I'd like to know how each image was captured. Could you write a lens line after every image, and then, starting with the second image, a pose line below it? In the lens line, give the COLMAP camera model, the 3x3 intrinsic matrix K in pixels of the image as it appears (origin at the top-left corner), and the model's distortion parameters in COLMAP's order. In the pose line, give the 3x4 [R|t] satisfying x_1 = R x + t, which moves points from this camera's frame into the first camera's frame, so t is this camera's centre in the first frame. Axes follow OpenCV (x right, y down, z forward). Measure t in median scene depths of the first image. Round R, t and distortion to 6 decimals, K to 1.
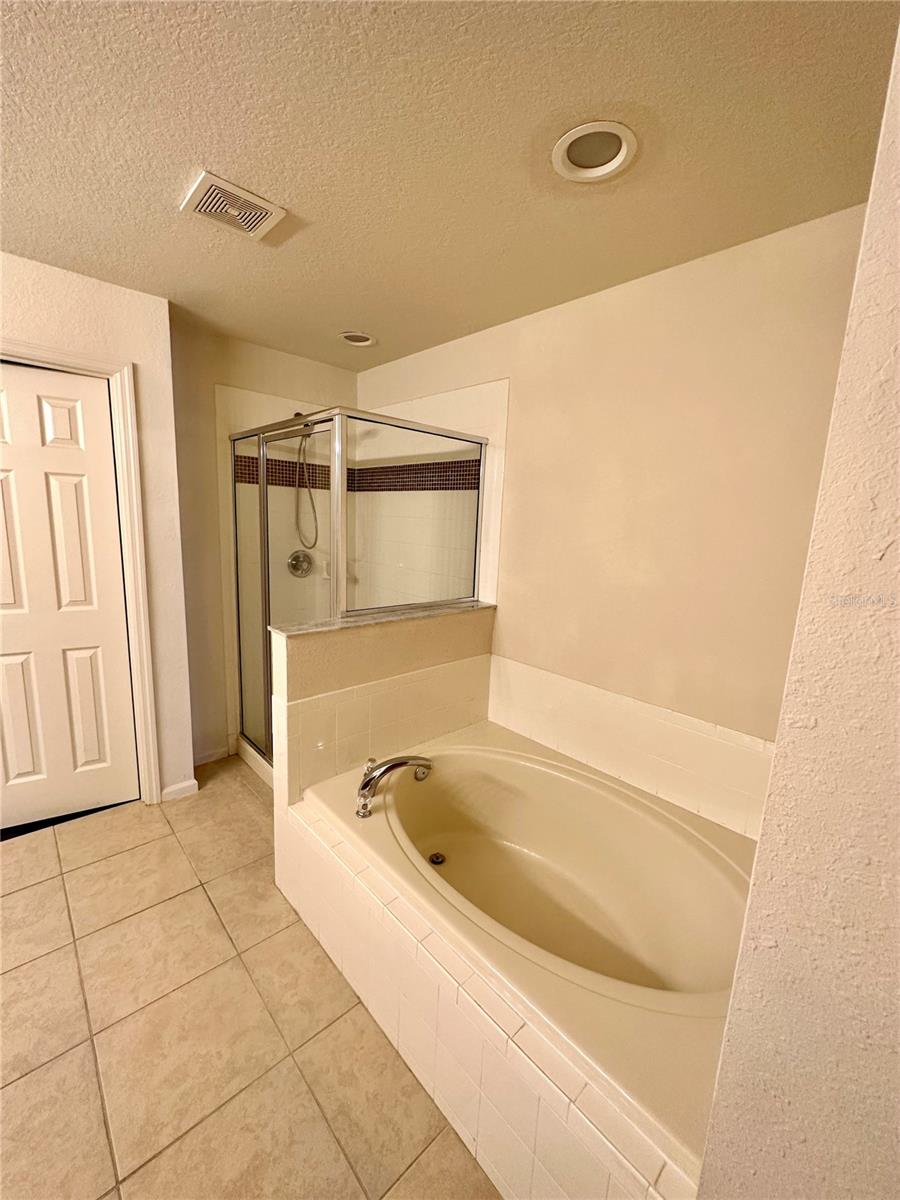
lens RADIAL K [[480.2, 0, 451.2], [0, 480.2, 599.0], [0, 0, 1]] dist [-0.000245, 0.000193]
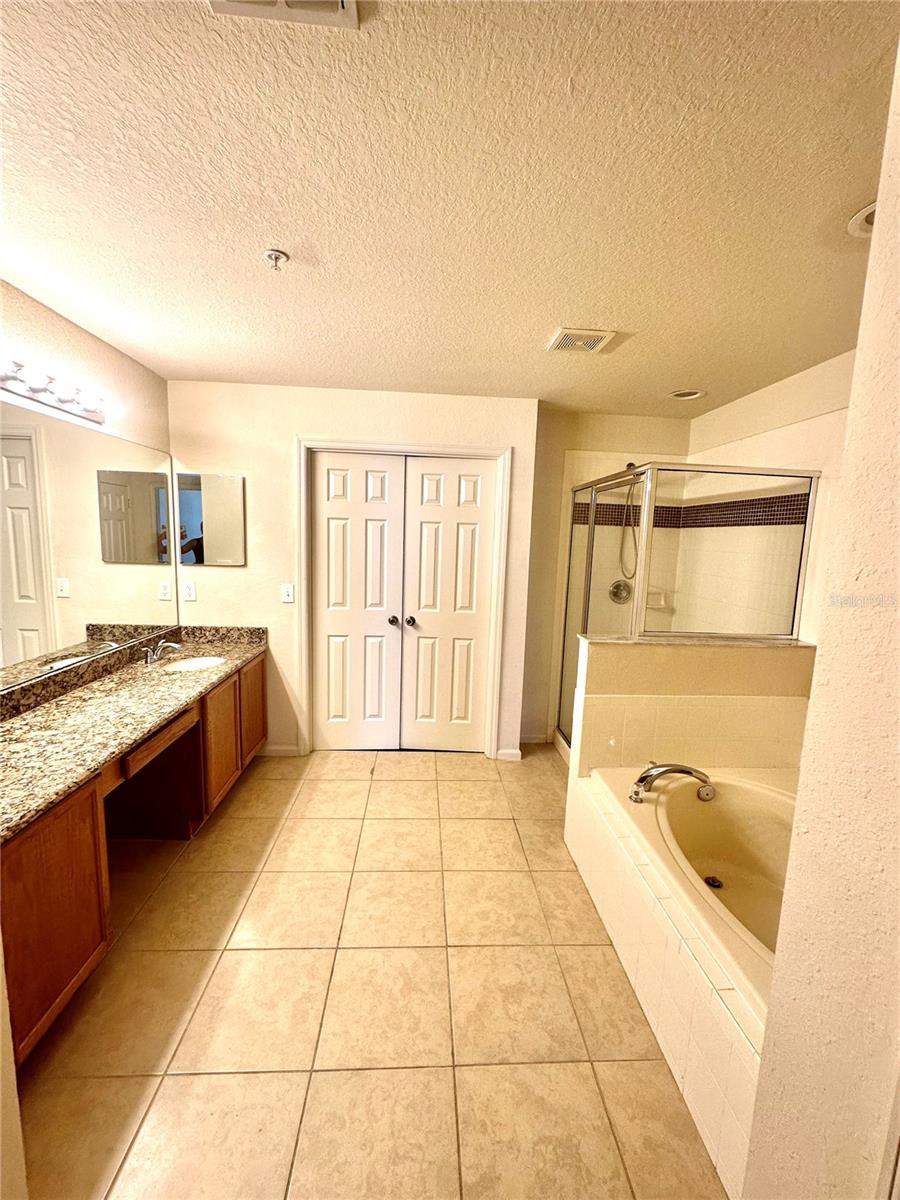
lens RADIAL K [[480.2, 0, 451.1], [0, 480.2, 600.7], [0, 0, 1]] dist [-0.000245, 0.000193]
pose [[0.769854, 0.068423, -0.634542, 0.151078], [-0.111349, 0.993387, -0.027977, 0.035686], [0.628432, 0.092194, 0.772382, -0.200813]]
